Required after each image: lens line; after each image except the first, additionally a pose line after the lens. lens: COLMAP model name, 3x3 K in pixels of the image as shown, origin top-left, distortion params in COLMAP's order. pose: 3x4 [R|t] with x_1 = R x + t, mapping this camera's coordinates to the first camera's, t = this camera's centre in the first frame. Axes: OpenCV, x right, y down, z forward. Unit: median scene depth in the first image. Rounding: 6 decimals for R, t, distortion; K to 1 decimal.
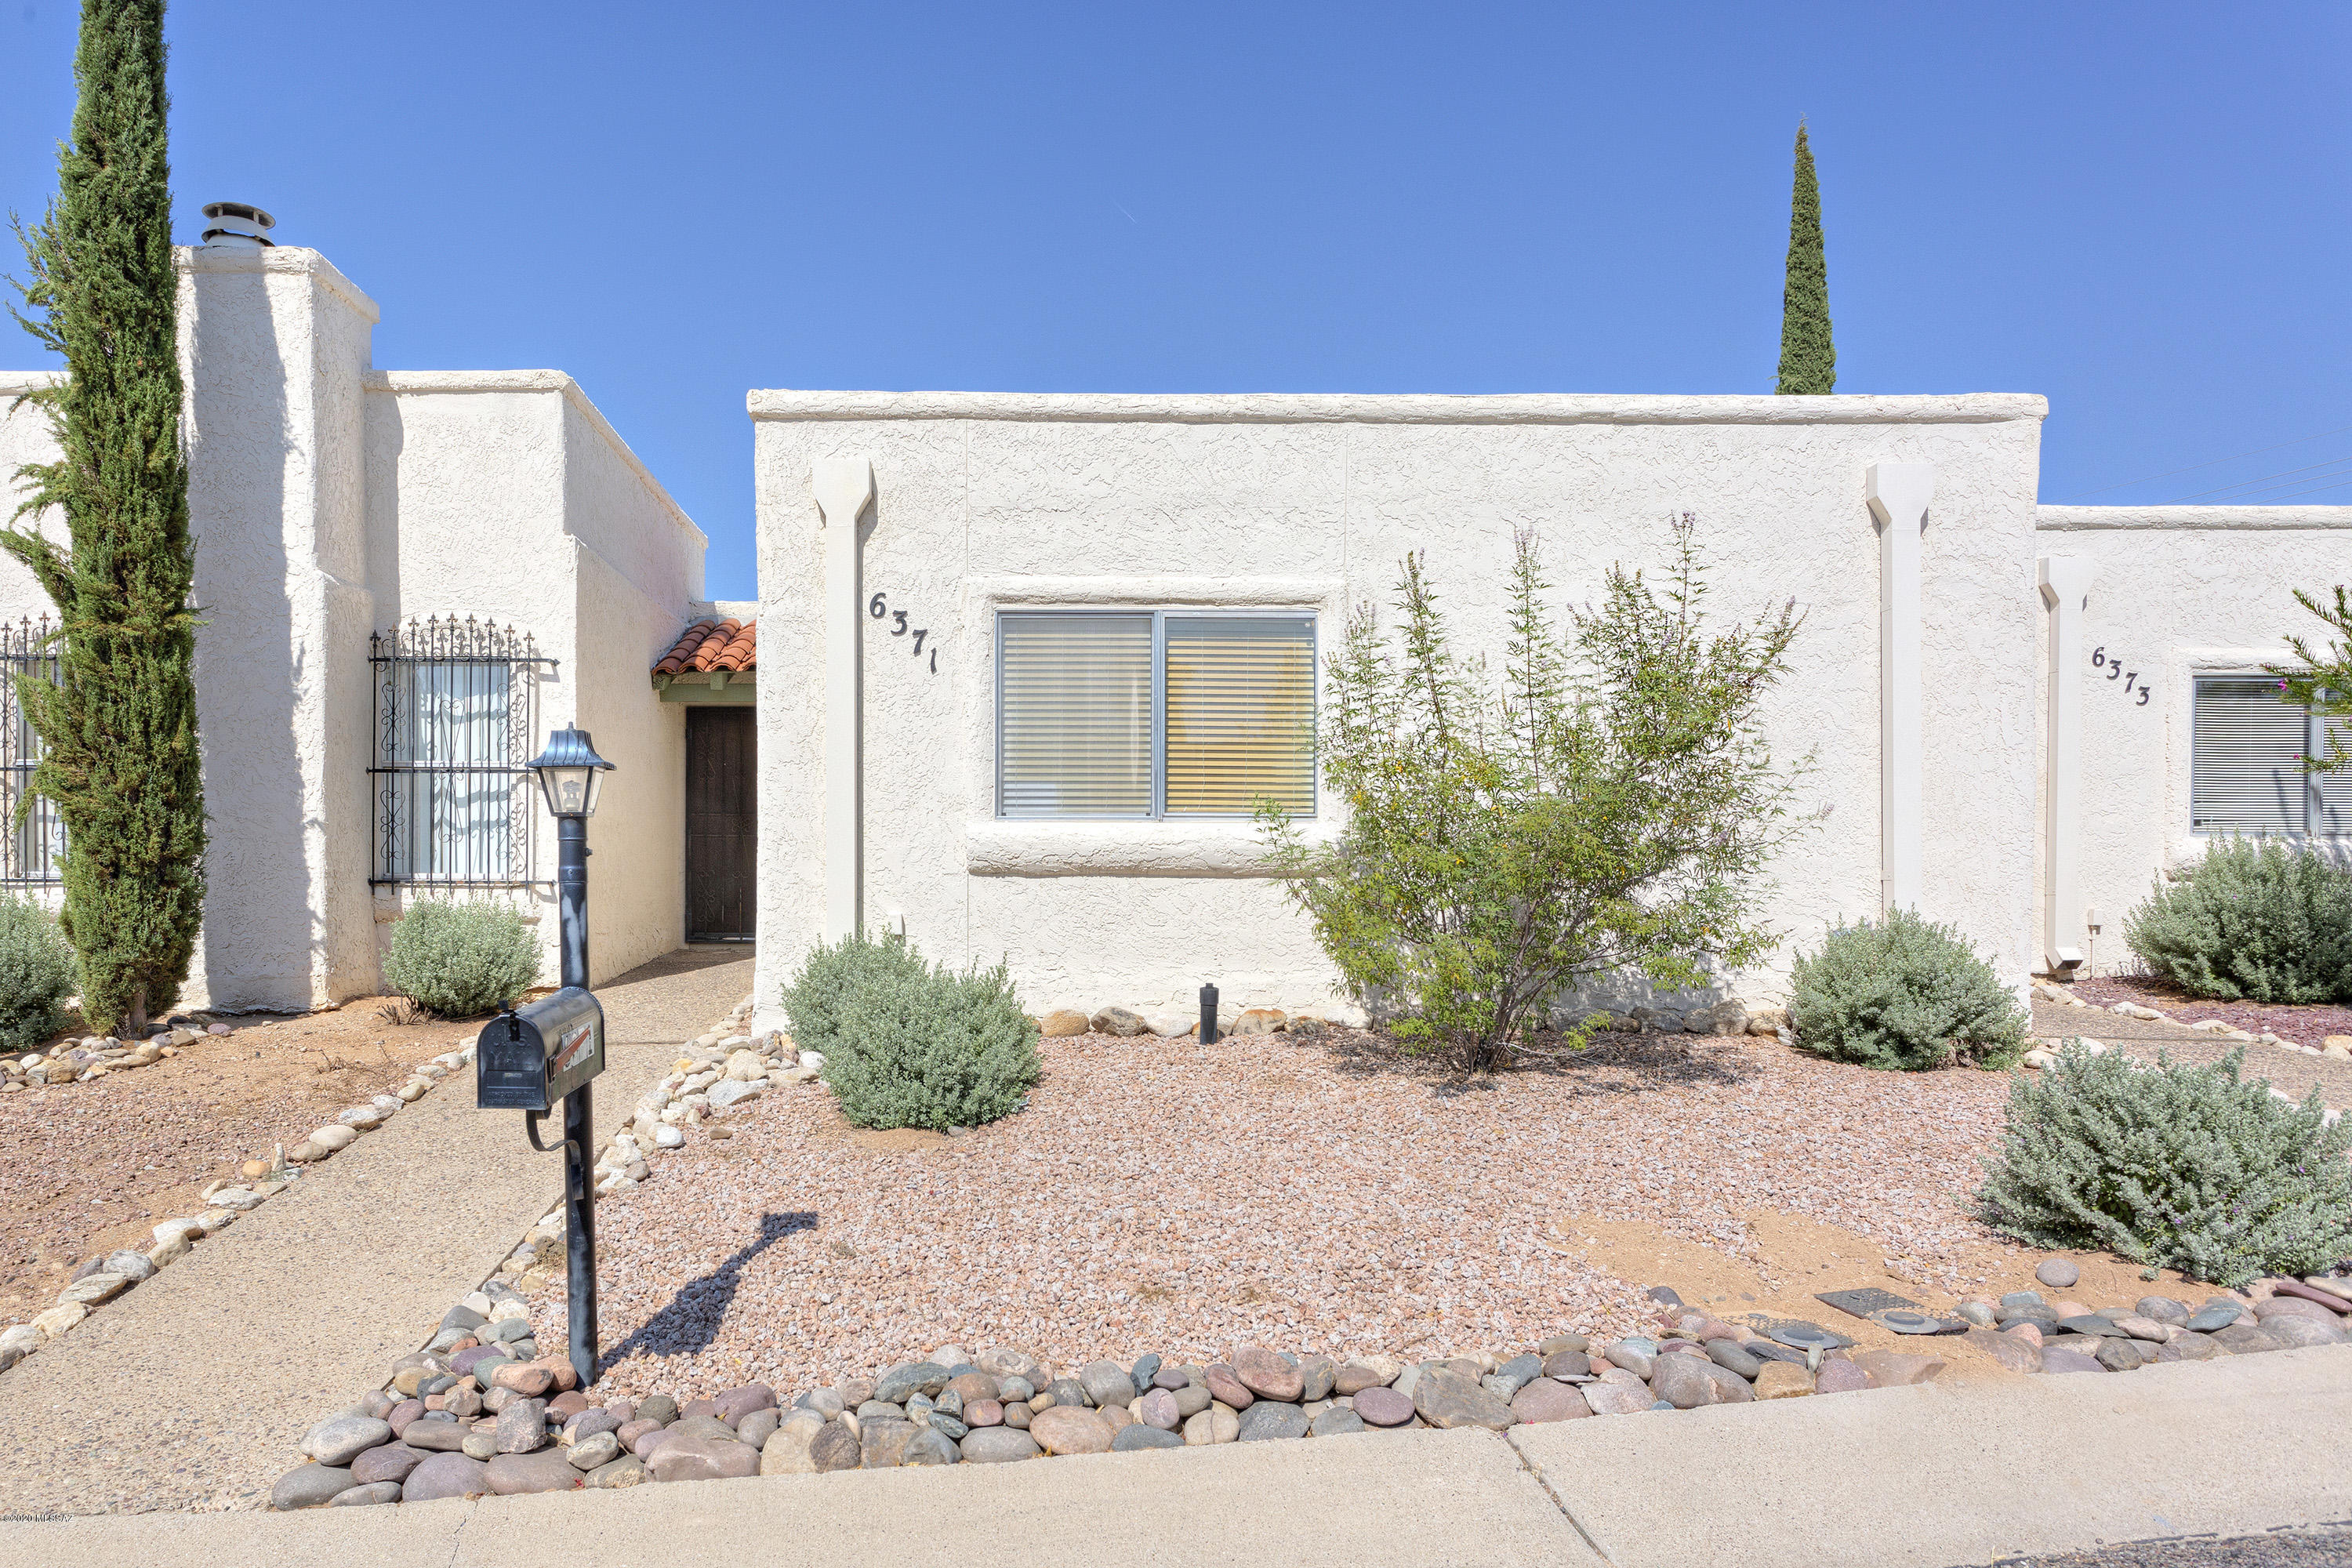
lens RADIAL K [[1414.4, 0, 1176.5], [0, 1414.4, 788.9], [0, 0, 1]] dist [-0.002306, 0.001989]
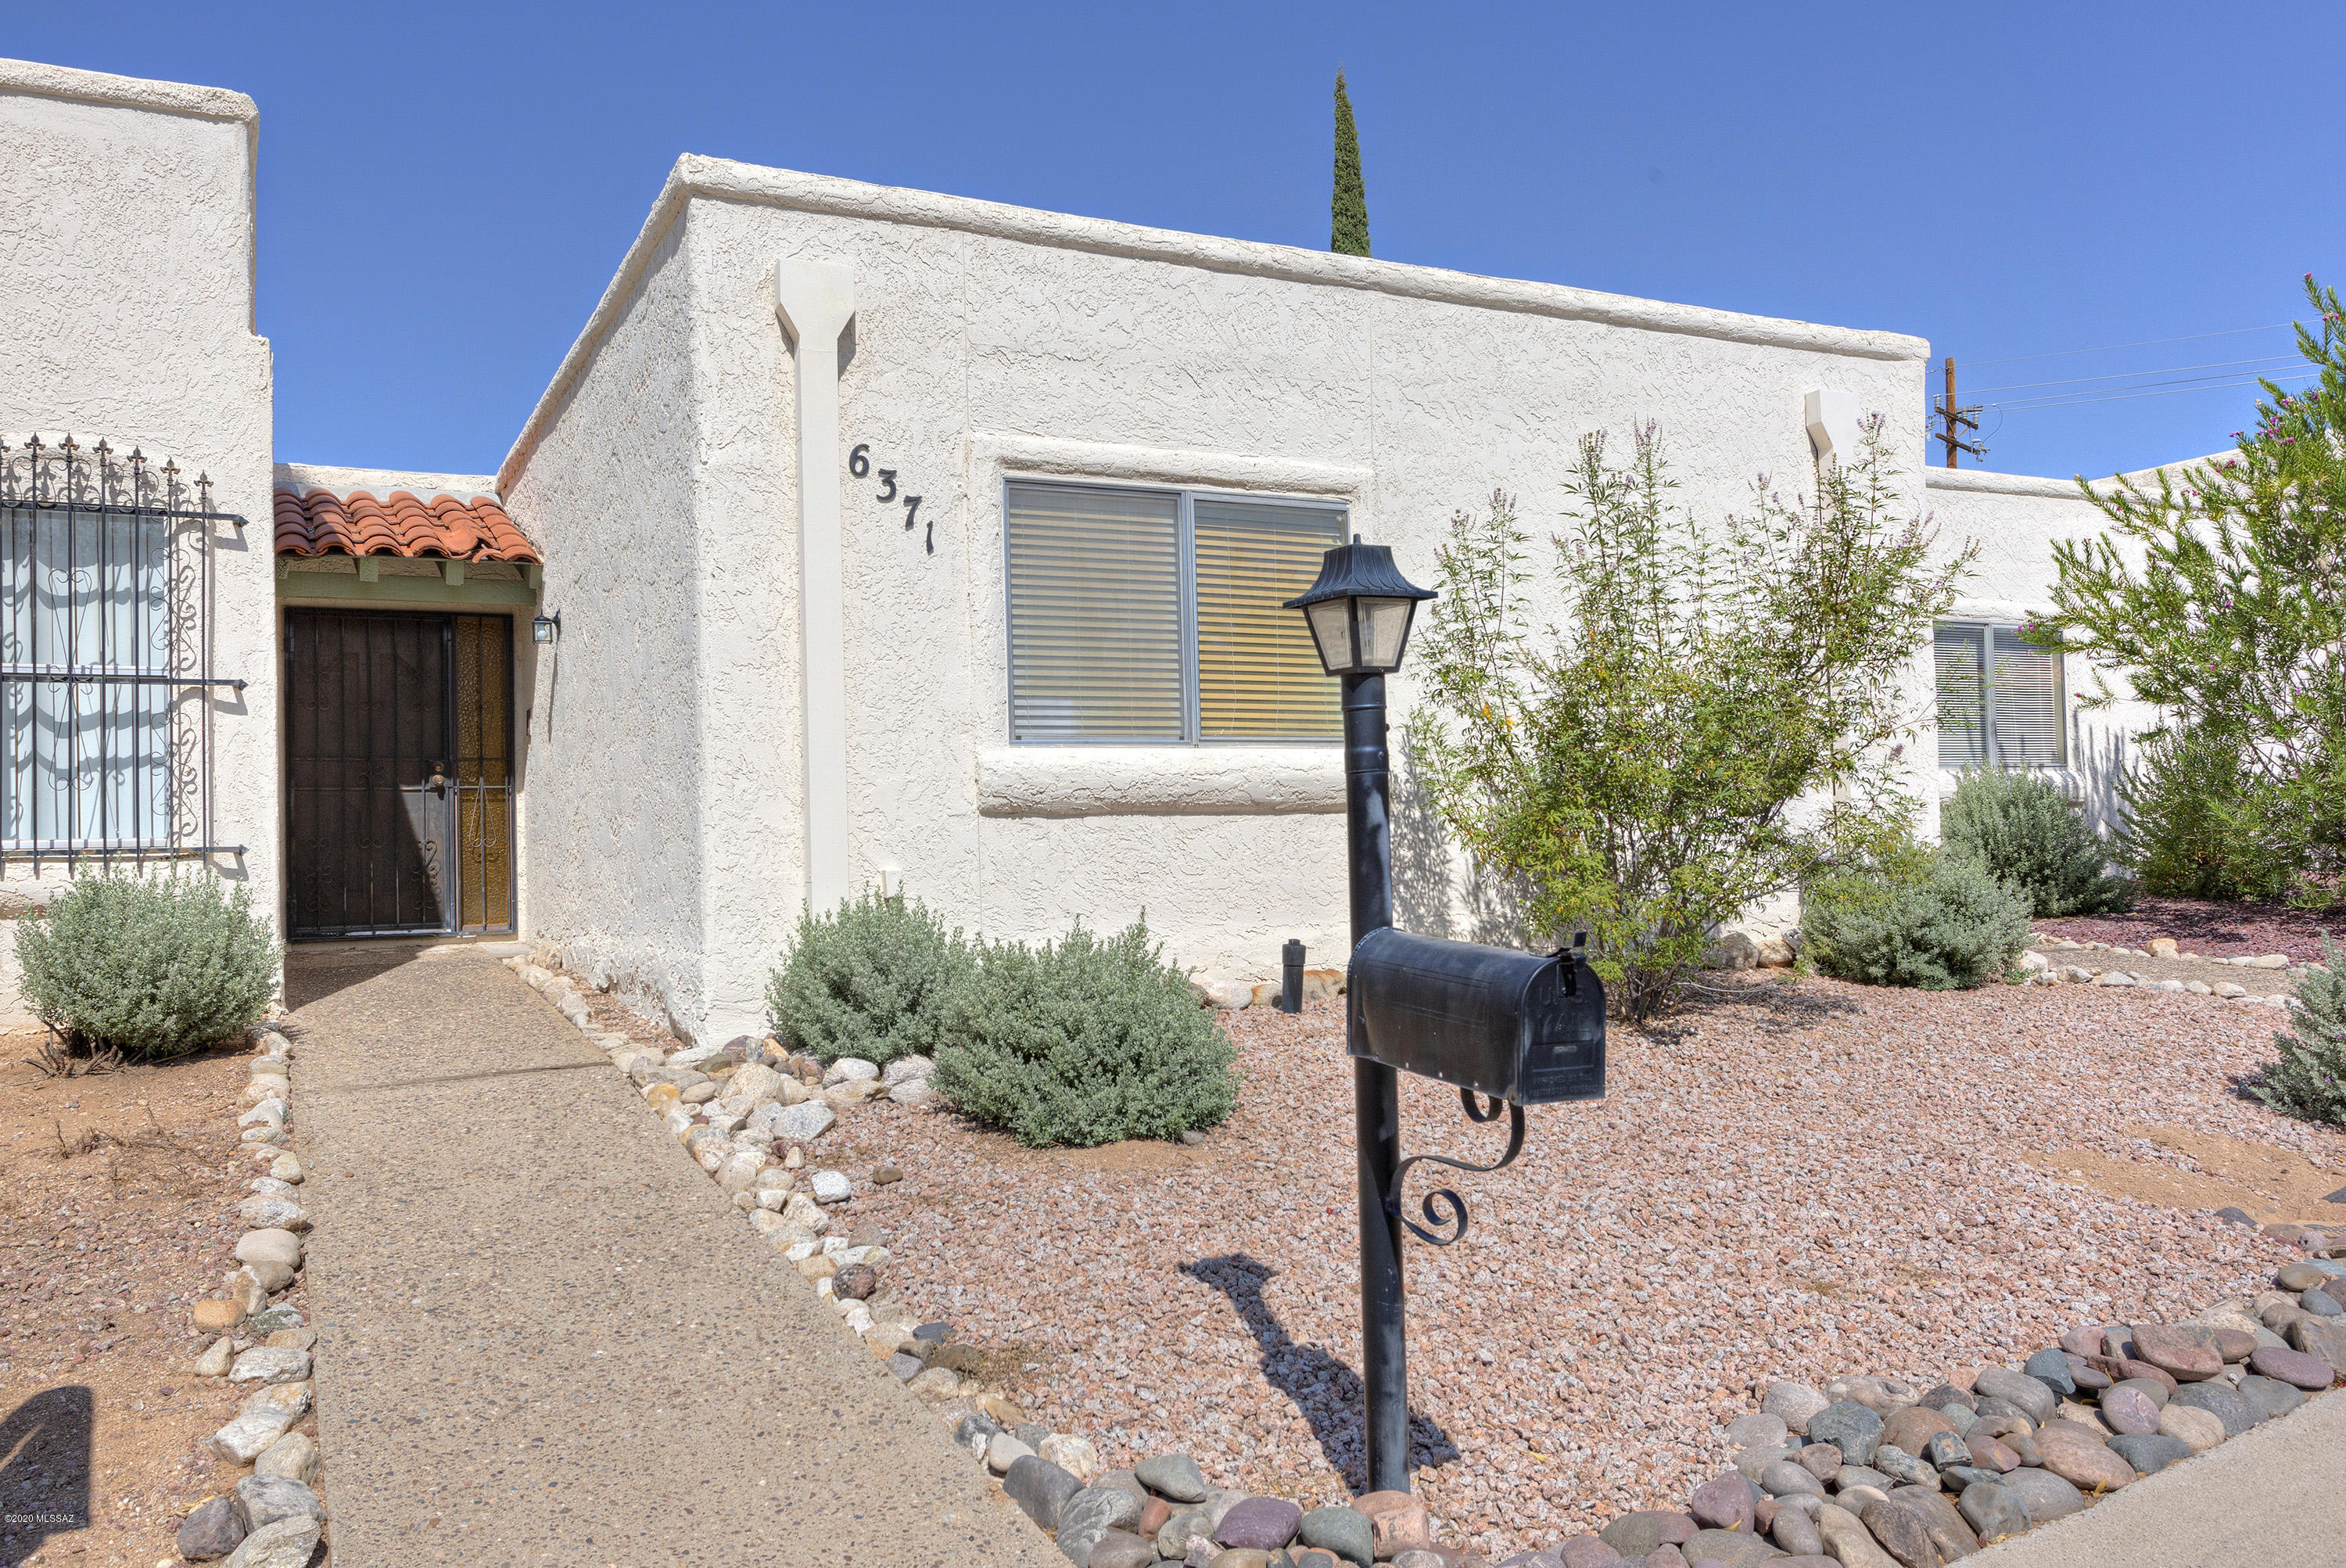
lens RADIAL K [[1580.8, 0, 1165.9], [0, 1580.8, 701.2], [0, 0, 1]] dist [0.003009, 0.005778]
pose [[0.920476, 0.008461, 0.390707, -0.382934], [0.004774, 0.999448, -0.032890, 0.026498], [-0.390769, 0.032140, 0.919927, 0.162473]]
